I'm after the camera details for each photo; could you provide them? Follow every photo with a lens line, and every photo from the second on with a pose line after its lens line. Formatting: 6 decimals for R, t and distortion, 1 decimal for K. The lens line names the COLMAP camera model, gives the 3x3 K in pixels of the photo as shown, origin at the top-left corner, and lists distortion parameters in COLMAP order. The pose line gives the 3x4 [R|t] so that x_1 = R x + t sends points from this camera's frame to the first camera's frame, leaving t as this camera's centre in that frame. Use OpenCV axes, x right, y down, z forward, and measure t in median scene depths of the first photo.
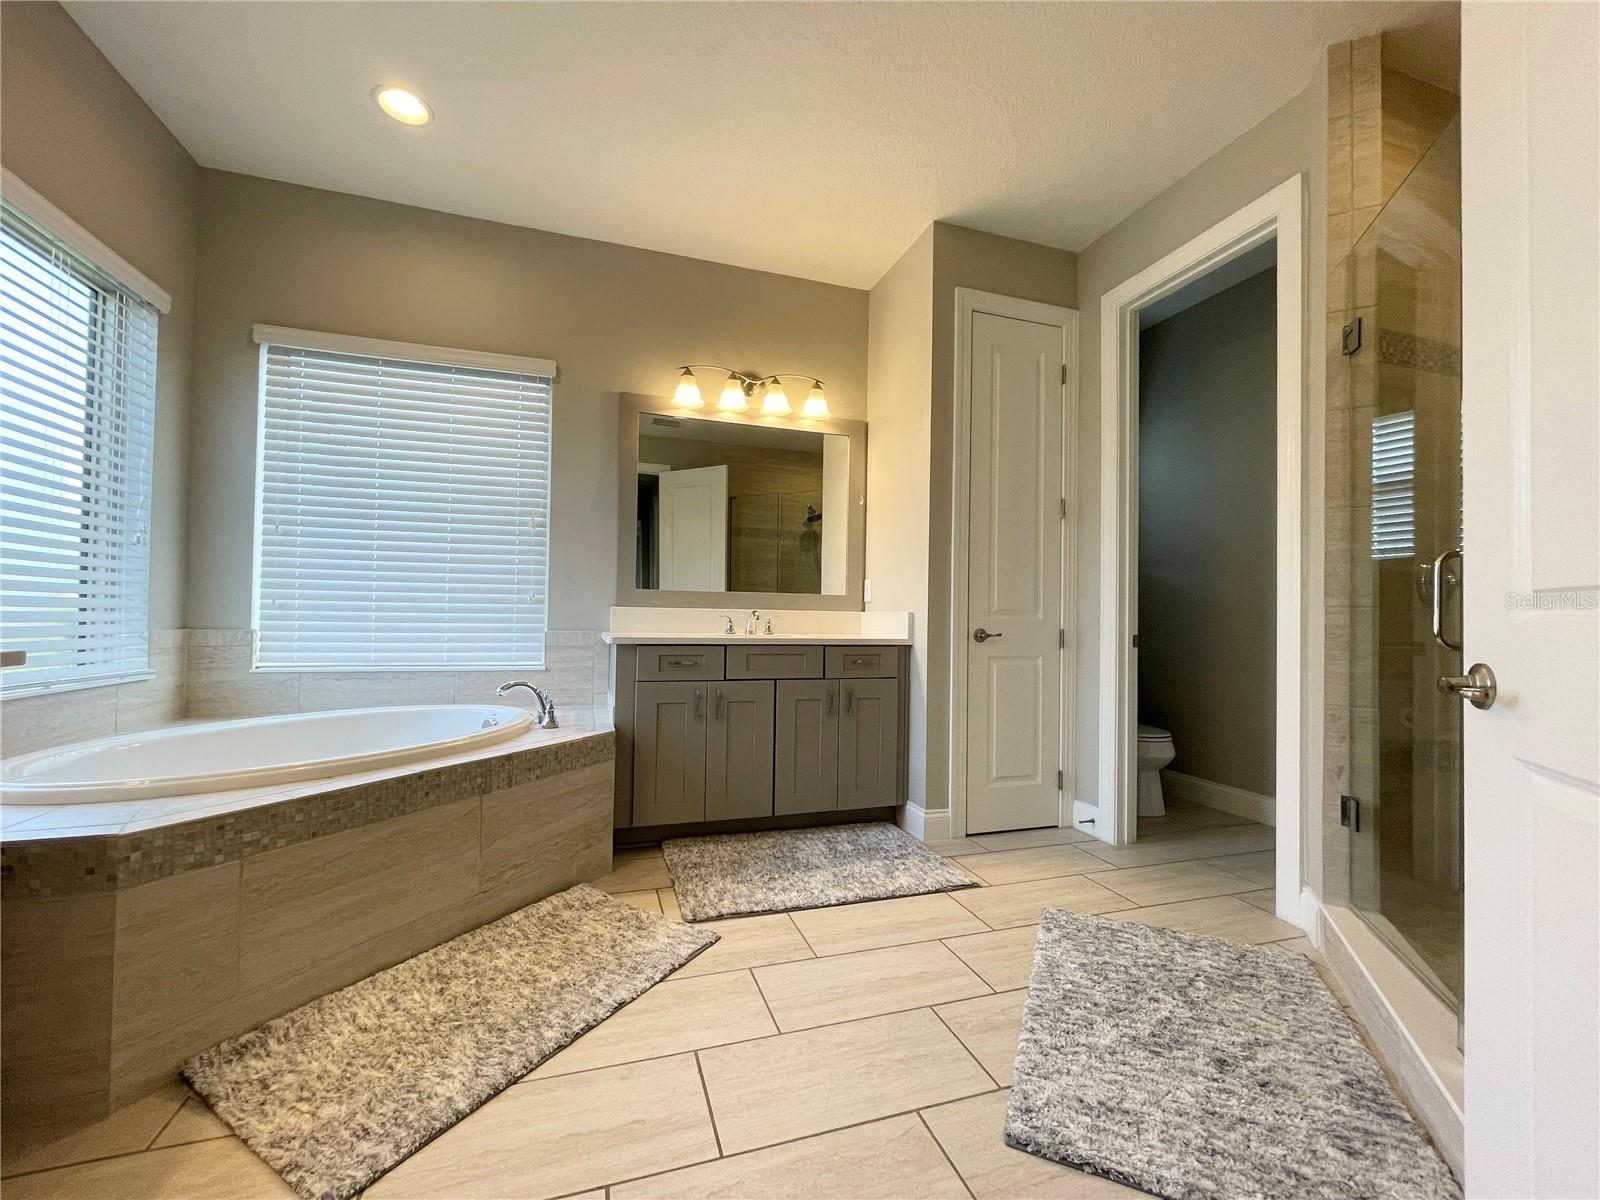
lens RADIAL K [[643.4, 0, 796.9], [0, 643.4, 603.5], [0, 0, 1]] dist [-0.002010, 0.002167]
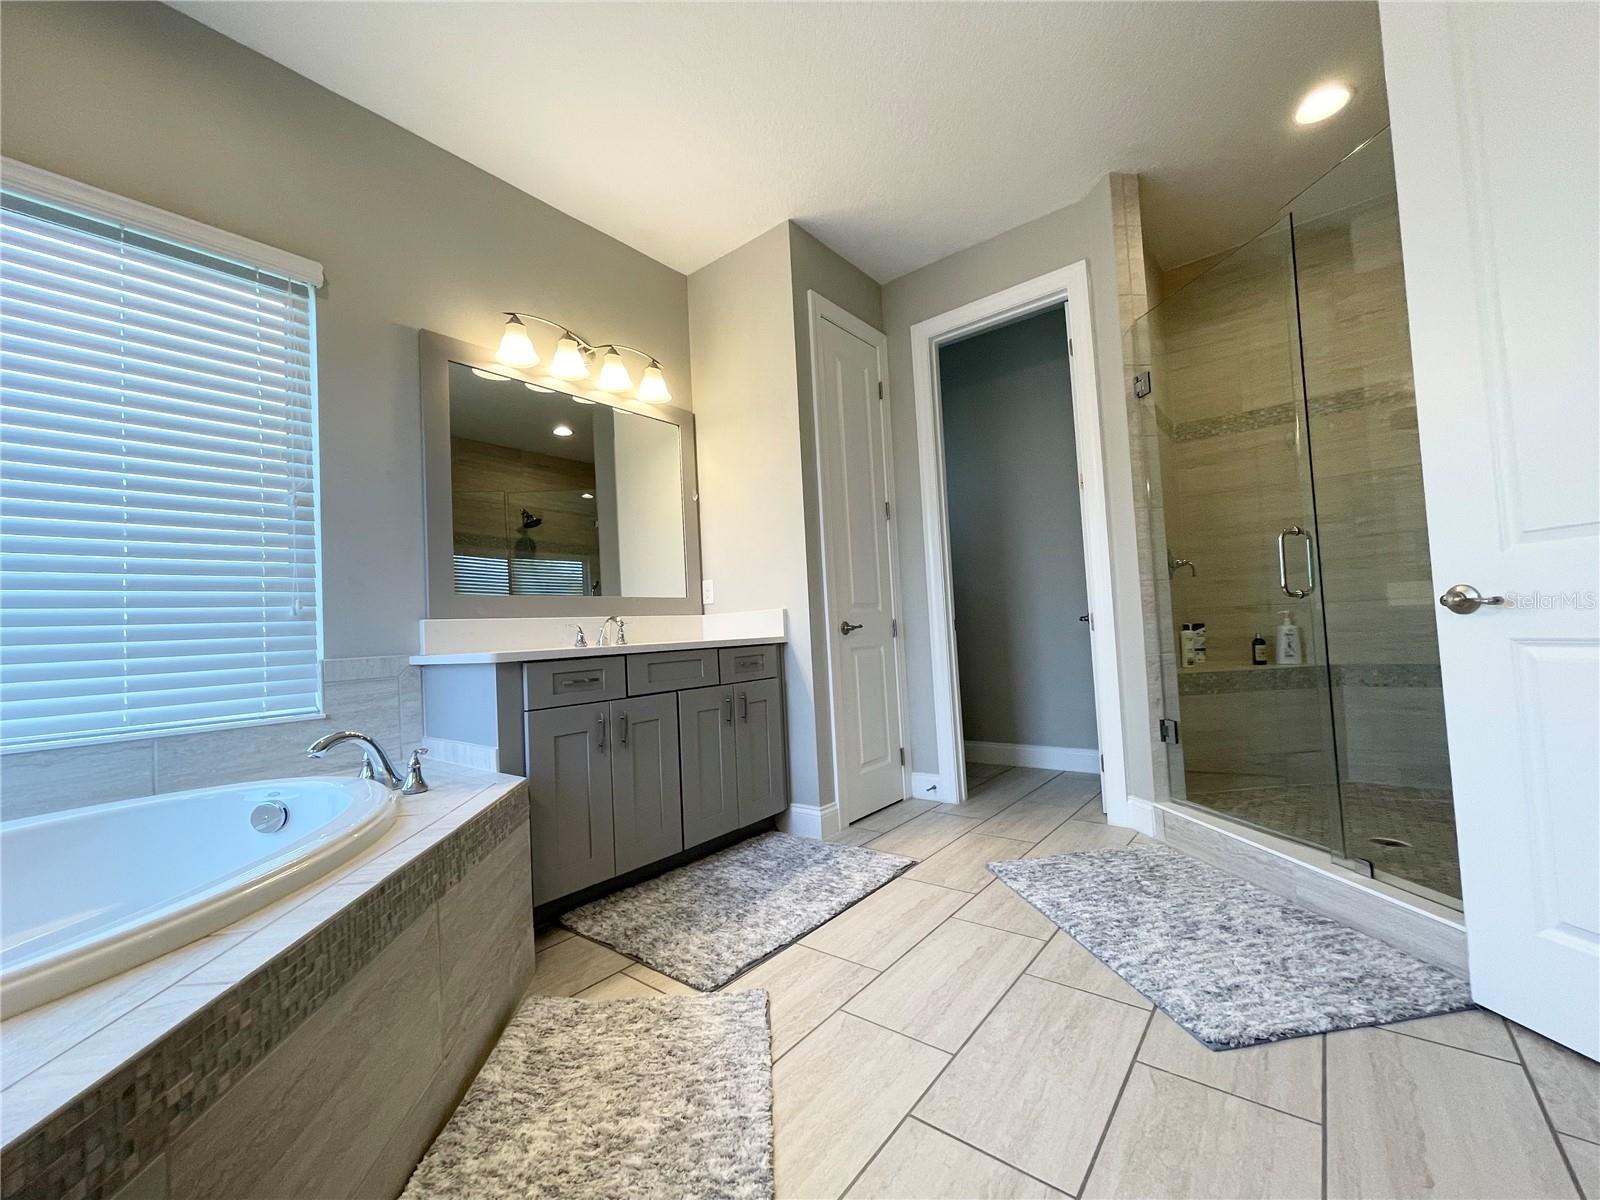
lens RADIAL K [[643.4, 0, 798.5], [0, 643.4, 601.2], [0, 0, 1]] dist [-0.002010, 0.002167]
pose [[0.839970, -0.035520, 0.541469, -0.386539], [0.054888, 0.998299, -0.019659, 0.026139], [-0.539850, 0.046233, 0.840491, 0.195330]]
